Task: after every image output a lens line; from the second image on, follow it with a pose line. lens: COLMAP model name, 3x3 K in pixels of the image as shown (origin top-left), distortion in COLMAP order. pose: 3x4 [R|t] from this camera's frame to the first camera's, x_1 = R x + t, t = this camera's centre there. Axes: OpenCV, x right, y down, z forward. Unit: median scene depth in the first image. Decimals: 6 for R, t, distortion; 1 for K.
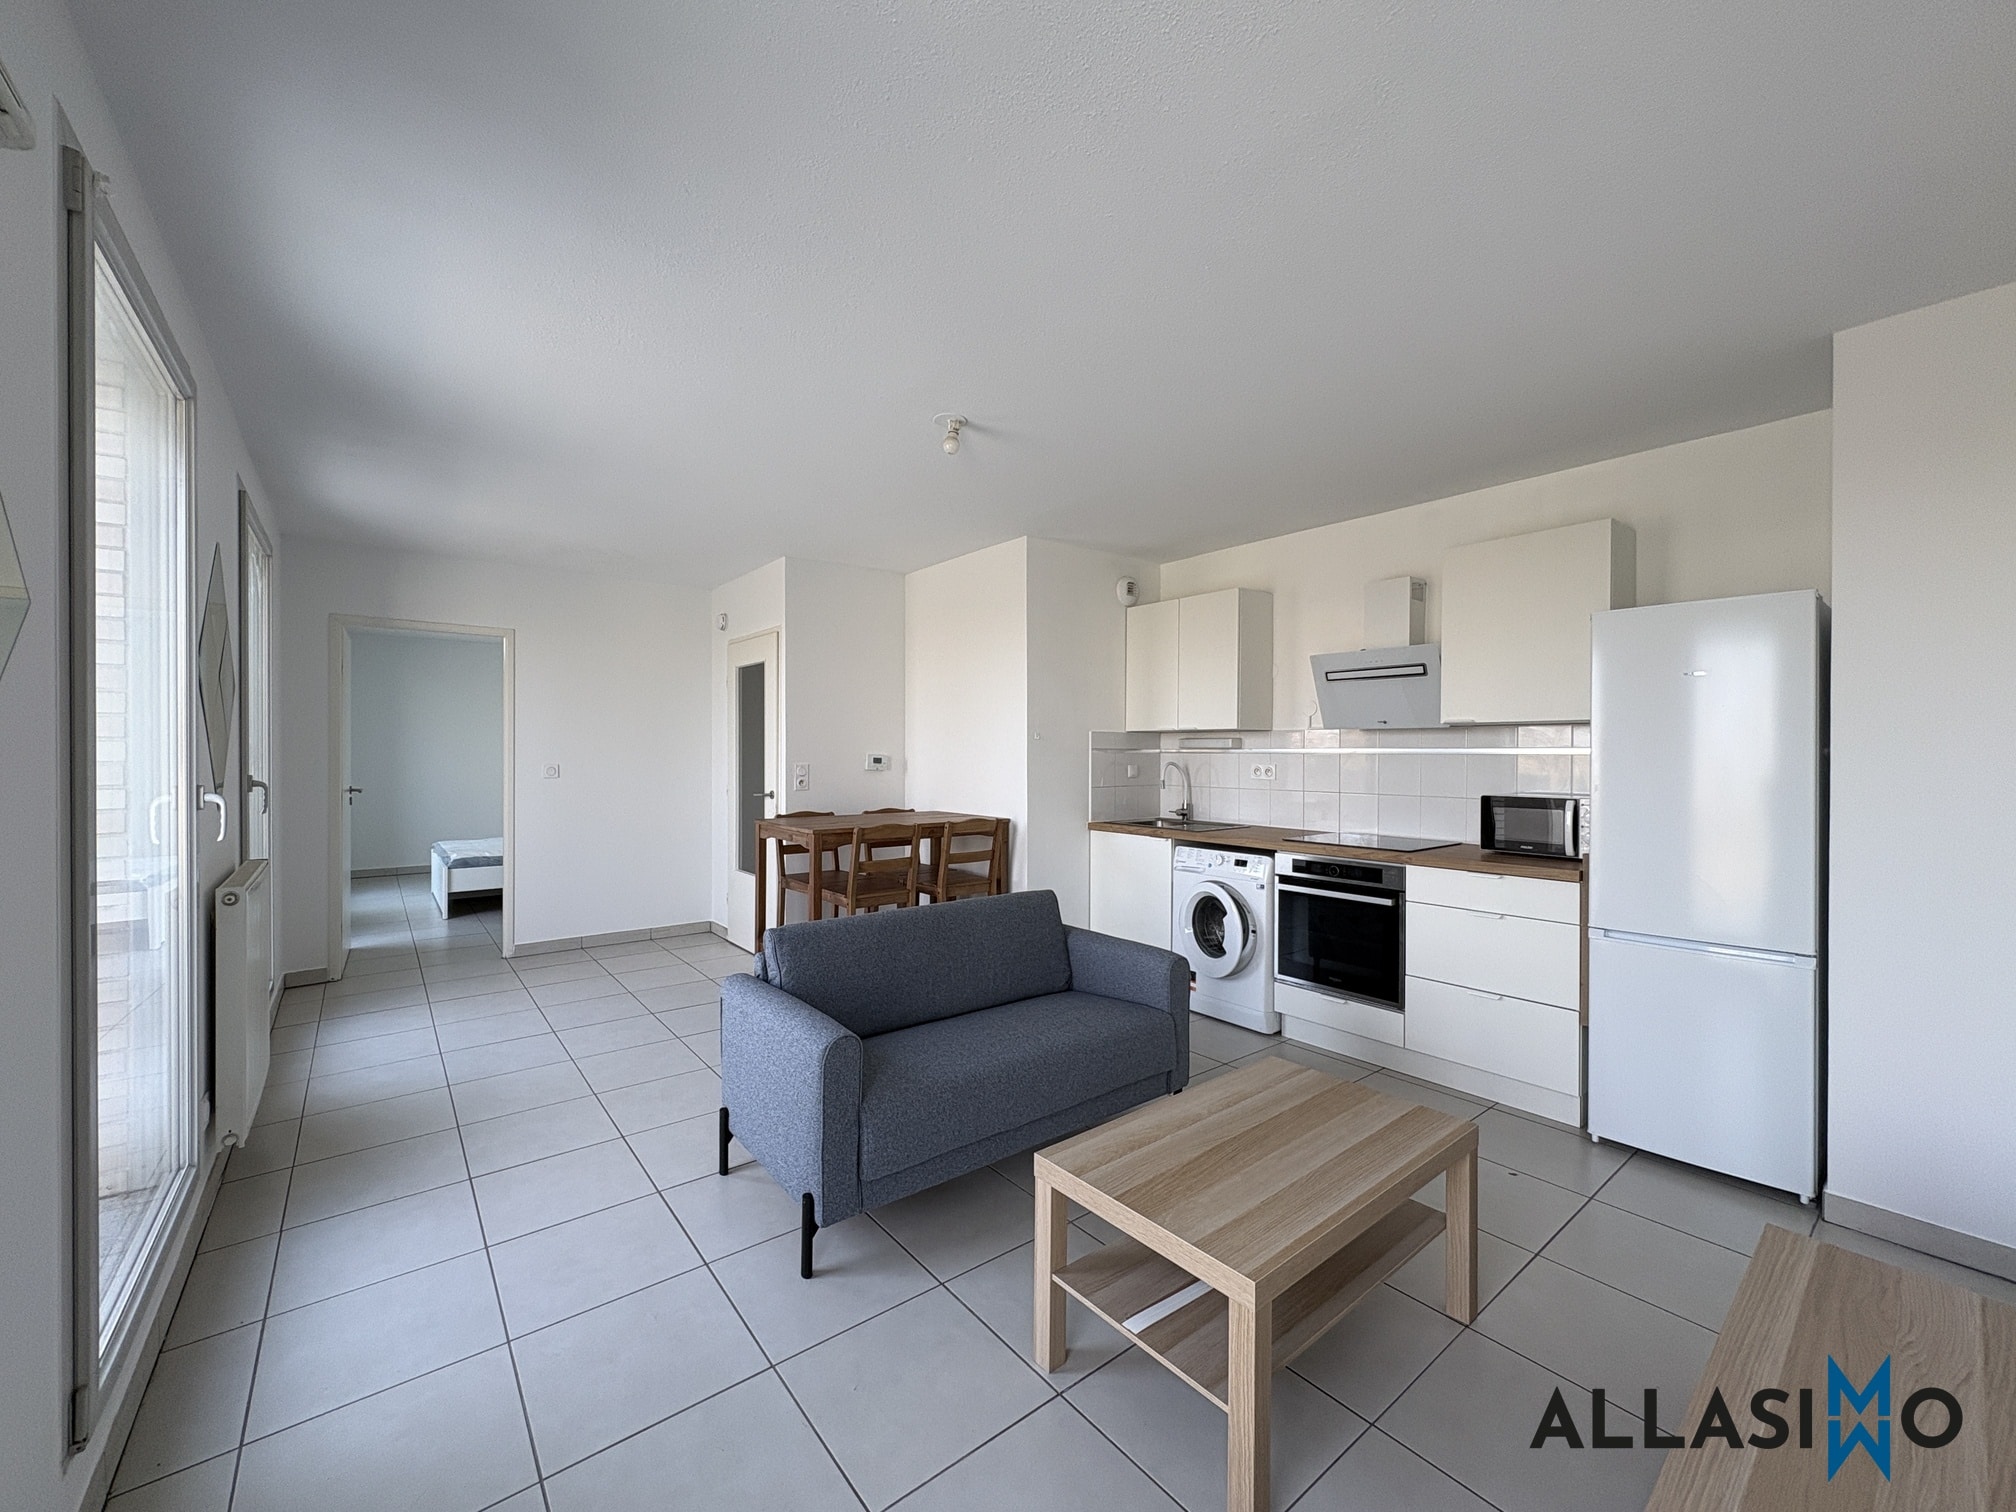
lens RADIAL K [[801.9, 0, 1007.7], [0, 801.9, 760.0], [0, 0, 1]] dist [0.004126, 0.000328]
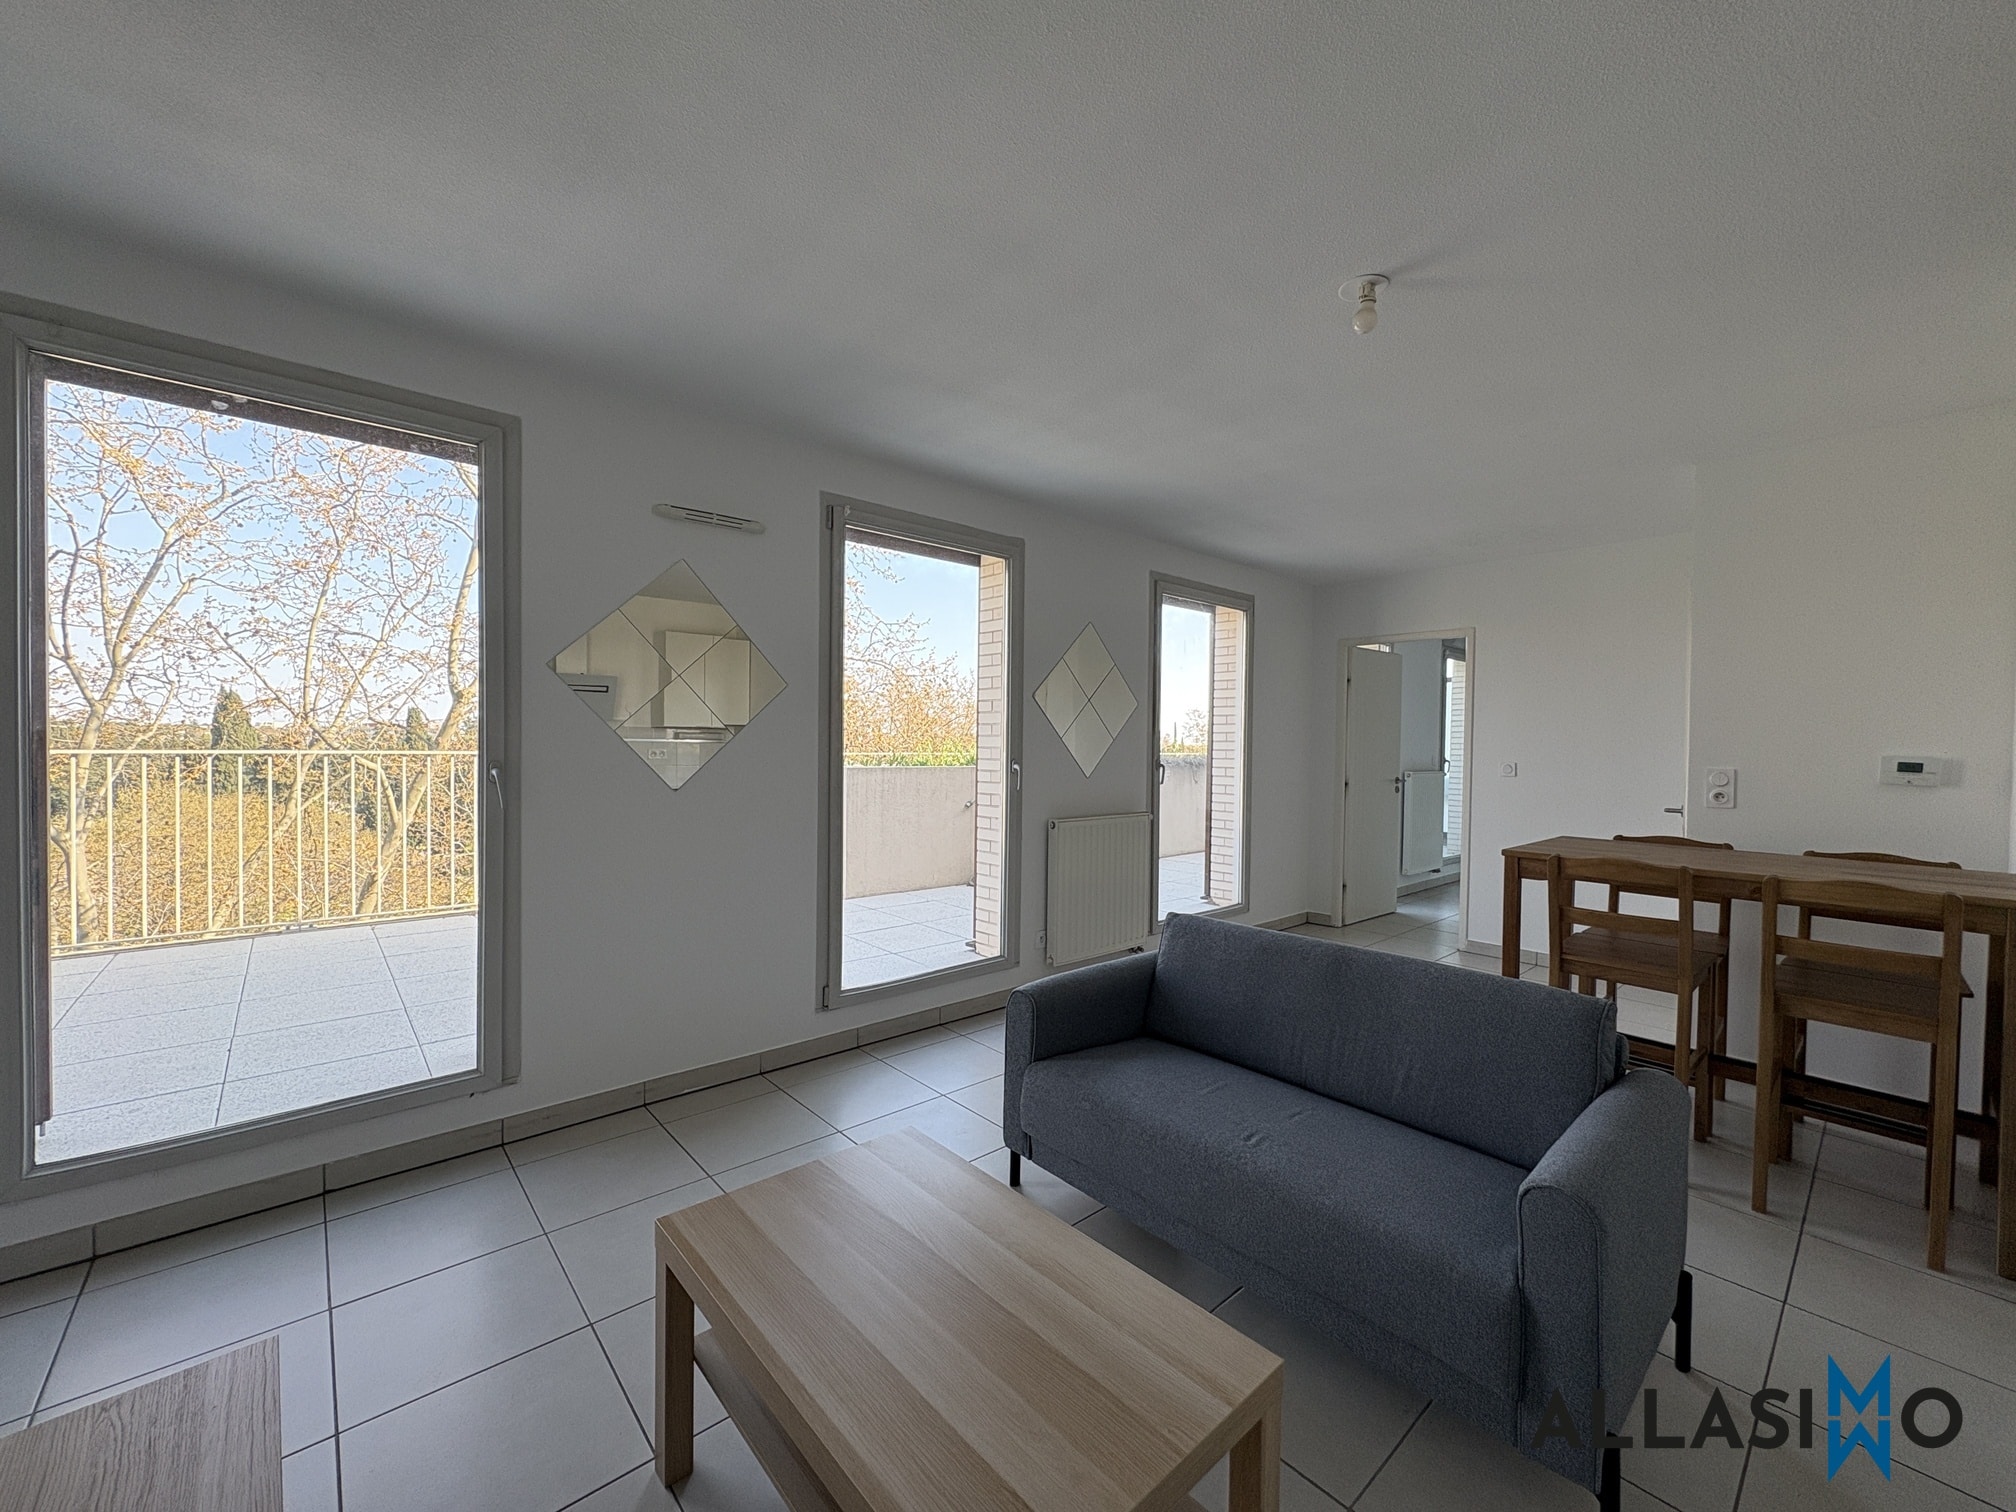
lens RADIAL K [[801.9, 0, 1002.0], [0, 801.9, 747.9], [0, 0, 1]] dist [0.004126, 0.000328]
pose [[0.040752, 0.002554, -0.999166, 0.386319], [-0.026324, 0.999652, 0.001481, 0.002895], [0.998822, 0.026242, 0.040805, 0.387920]]
